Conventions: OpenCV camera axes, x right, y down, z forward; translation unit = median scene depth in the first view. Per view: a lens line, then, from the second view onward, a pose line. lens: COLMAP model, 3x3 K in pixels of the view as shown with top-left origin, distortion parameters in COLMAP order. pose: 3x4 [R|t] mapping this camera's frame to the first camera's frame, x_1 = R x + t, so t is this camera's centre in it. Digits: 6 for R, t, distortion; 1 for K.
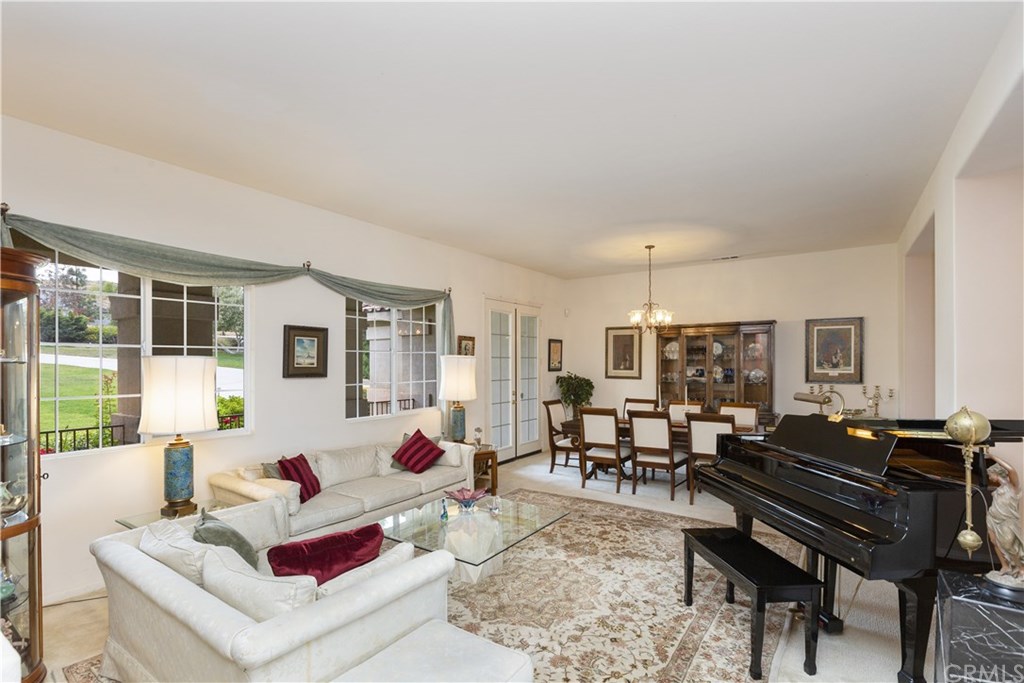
lens RADIAL K [[468.8, 0, 523.4], [0, 468.8, 366.4], [0, 0, 1]] dist [-0.003925, -0.000227]
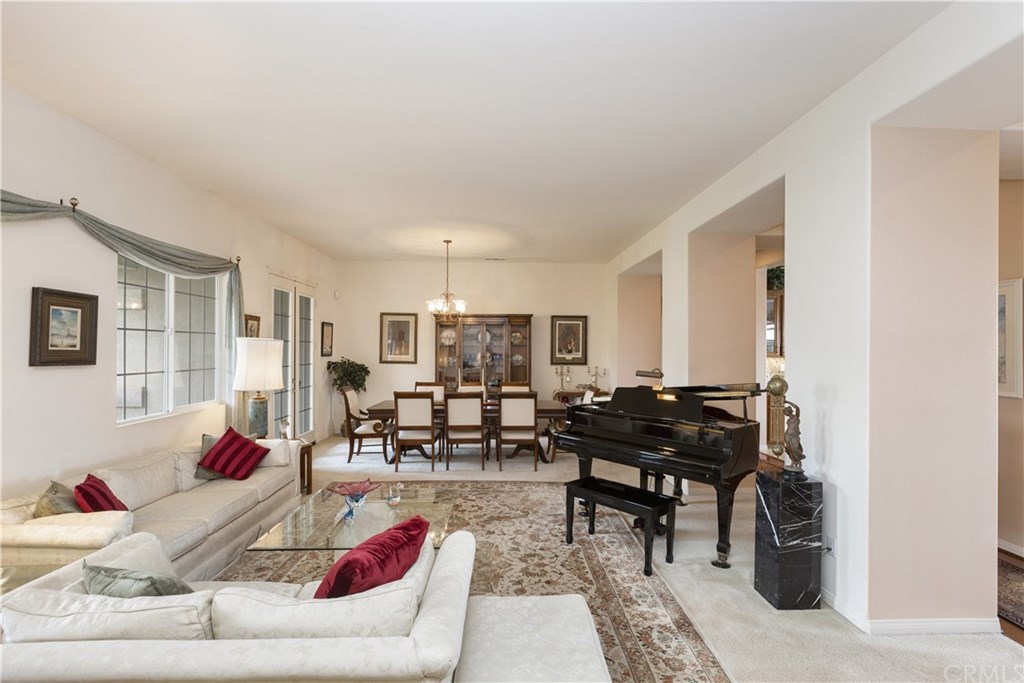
lens RADIAL K [[462.3, 0, 514.9], [0, 462.3, 352.4], [0, 0, 1]] dist [0.002057, 0.000769]
pose [[0.812524, 0.003283, 0.582919, -0.228180], [-0.003958, 0.999992, -0.000115, 0.001384], [-0.582914, -0.002214, 0.812531, 0.040603]]
